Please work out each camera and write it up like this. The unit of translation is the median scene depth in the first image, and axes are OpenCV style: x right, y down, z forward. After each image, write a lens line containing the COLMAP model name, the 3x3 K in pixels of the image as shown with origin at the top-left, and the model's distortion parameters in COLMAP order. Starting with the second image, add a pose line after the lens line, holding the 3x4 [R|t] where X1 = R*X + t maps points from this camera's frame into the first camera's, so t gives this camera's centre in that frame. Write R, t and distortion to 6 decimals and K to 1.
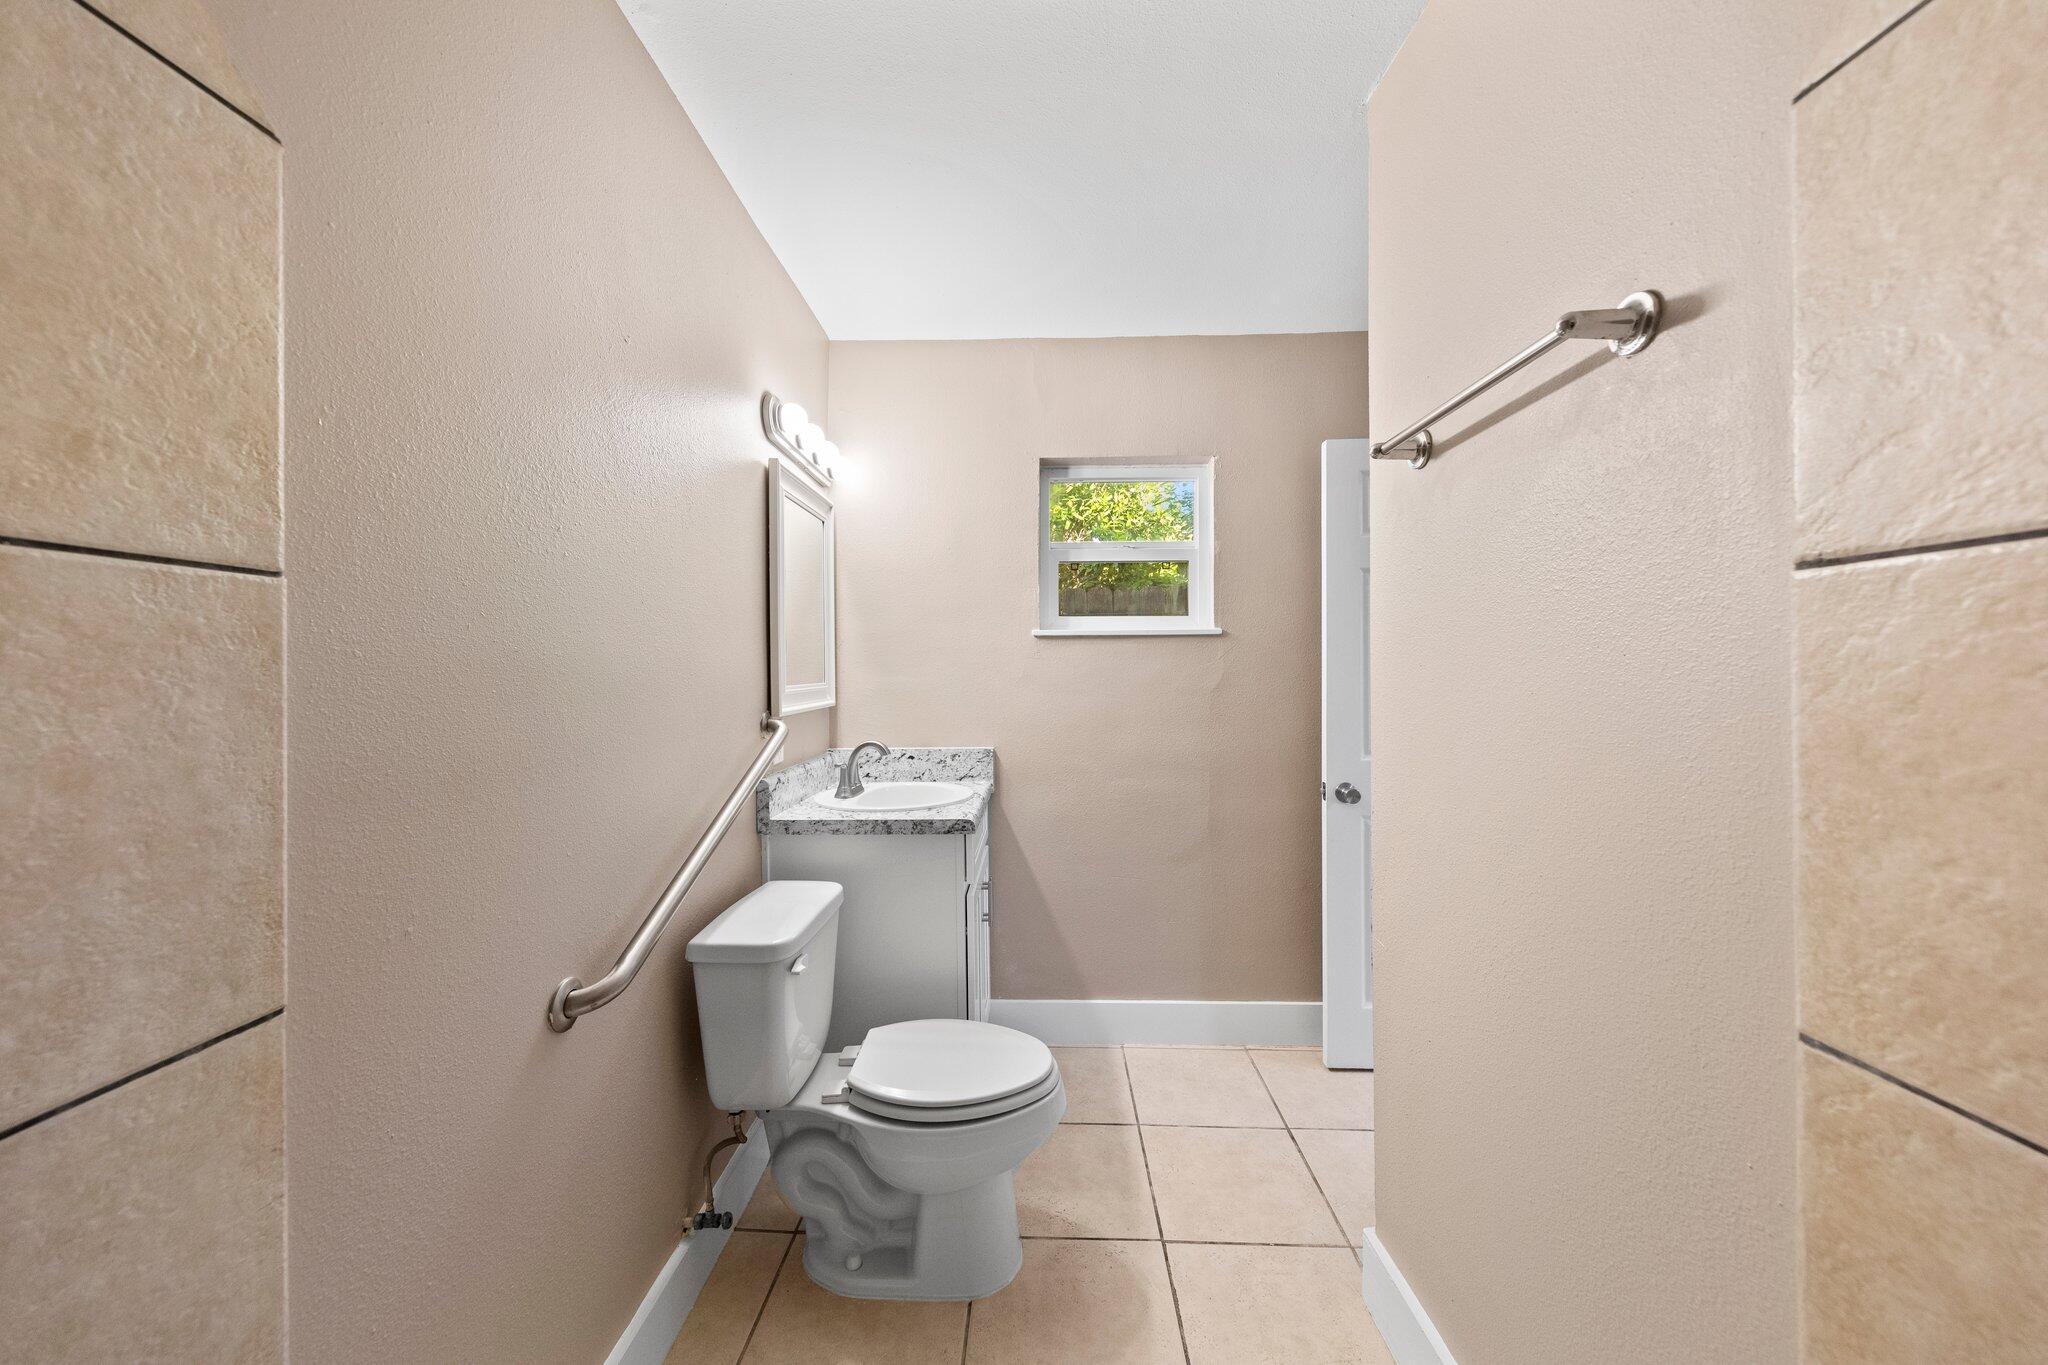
lens RADIAL K [[734.2, 0, 1024.0], [0, 734.2, 682.5], [0, 0, 1]] dist [-0.000378, -0.000411]
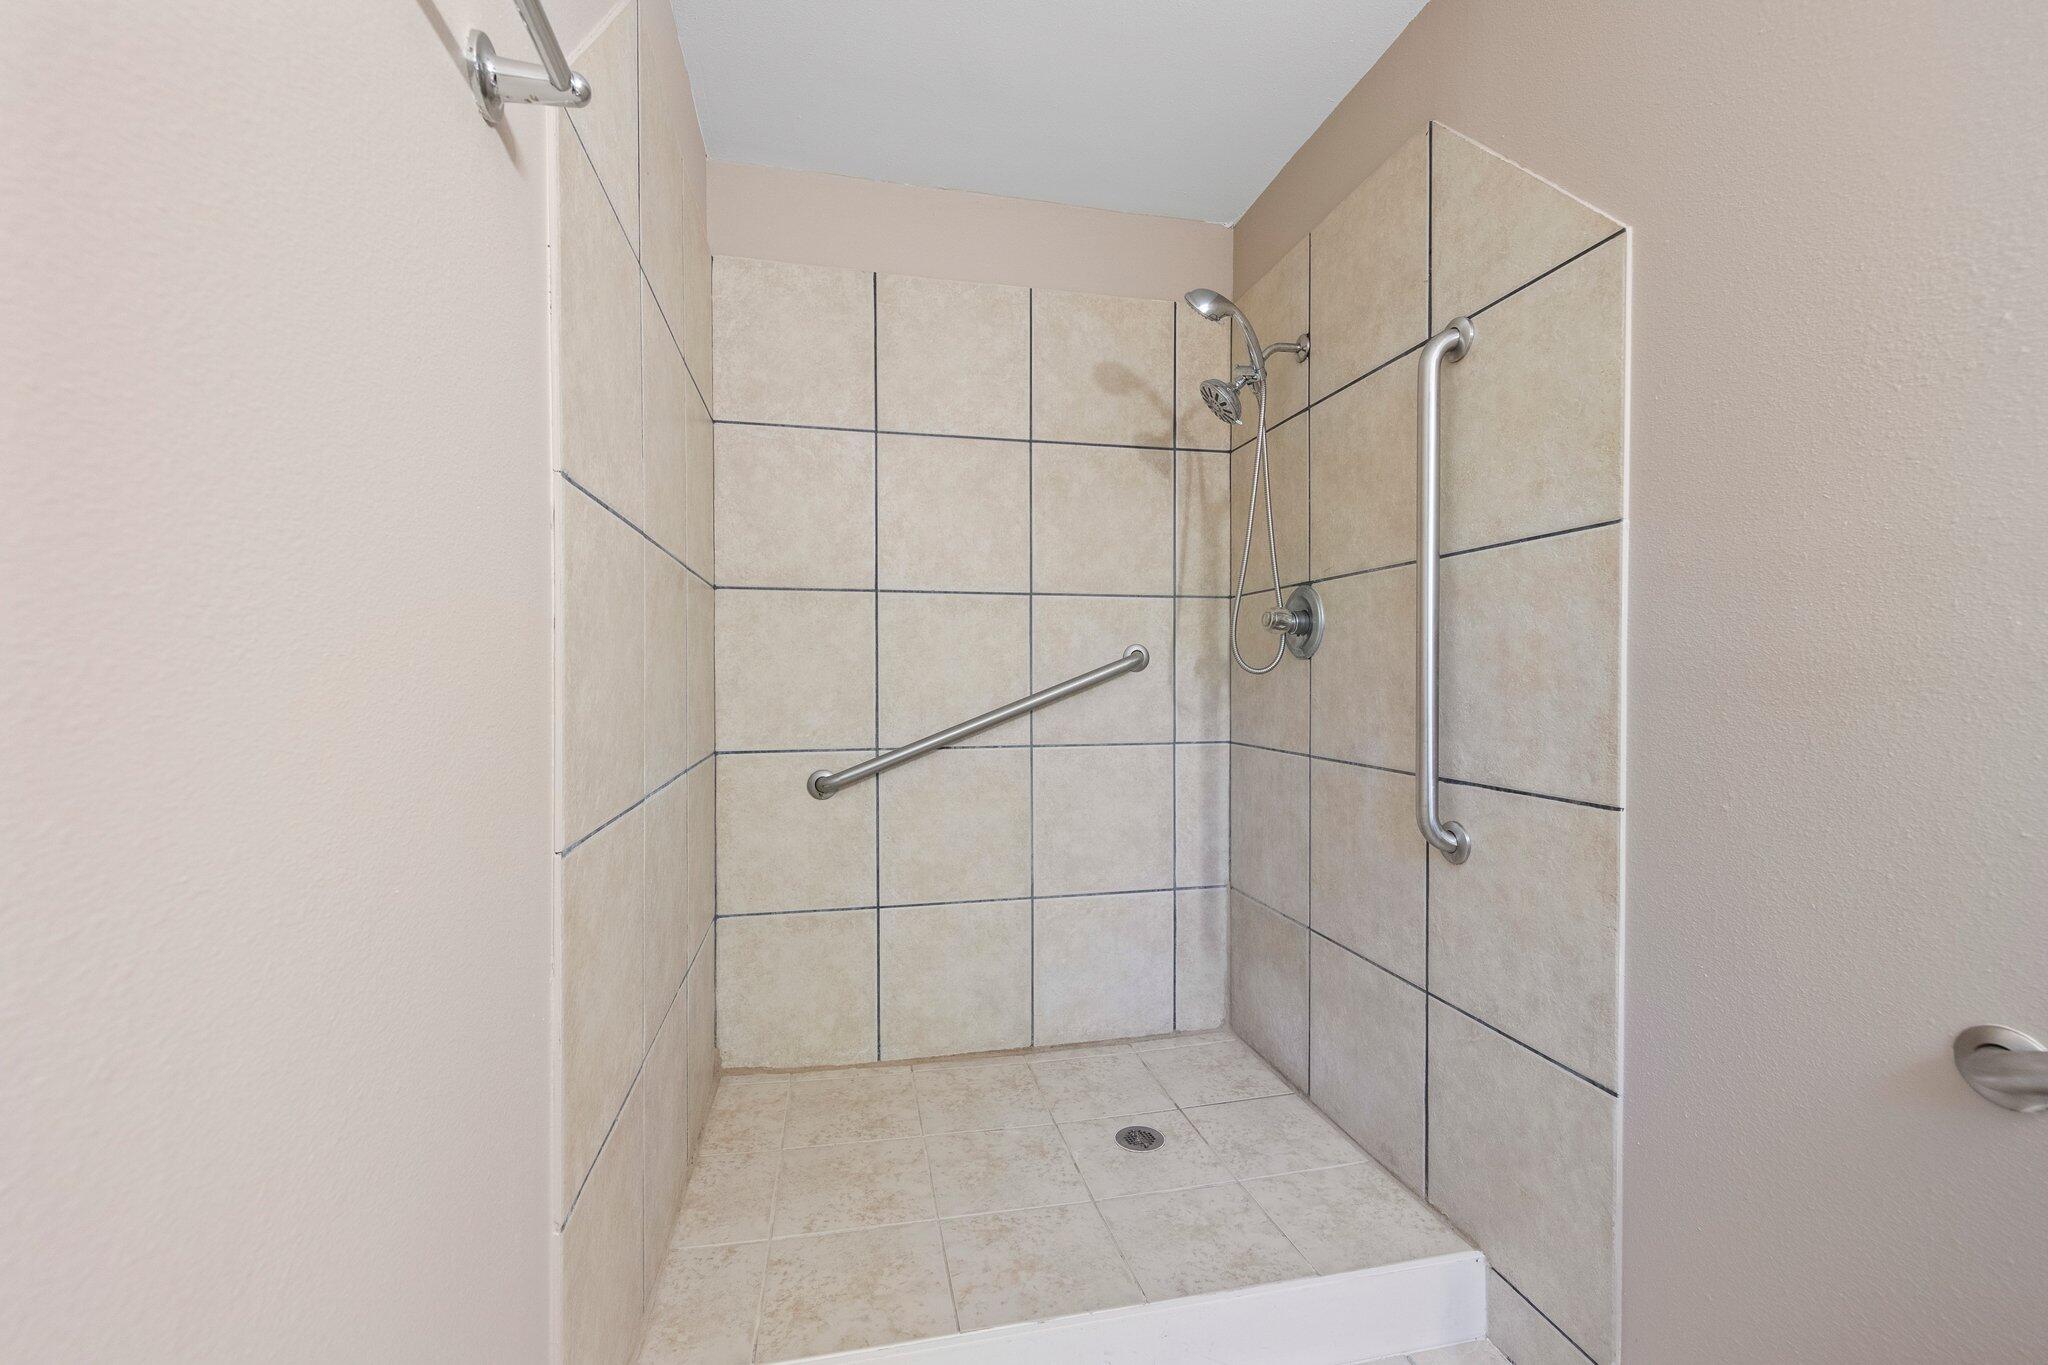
lens RADIAL K [[852.4, 0, 1024.0], [0, 852.4, 682.5], [0, 0, 1]] dist [-0.000757, 0.000306]
pose [[-0.972510, 0.009034, -0.232687, 0.650769], [0.002877, 0.999637, 0.026786, 0.148779], [0.232844, 0.025380, -0.972183, 2.668370]]
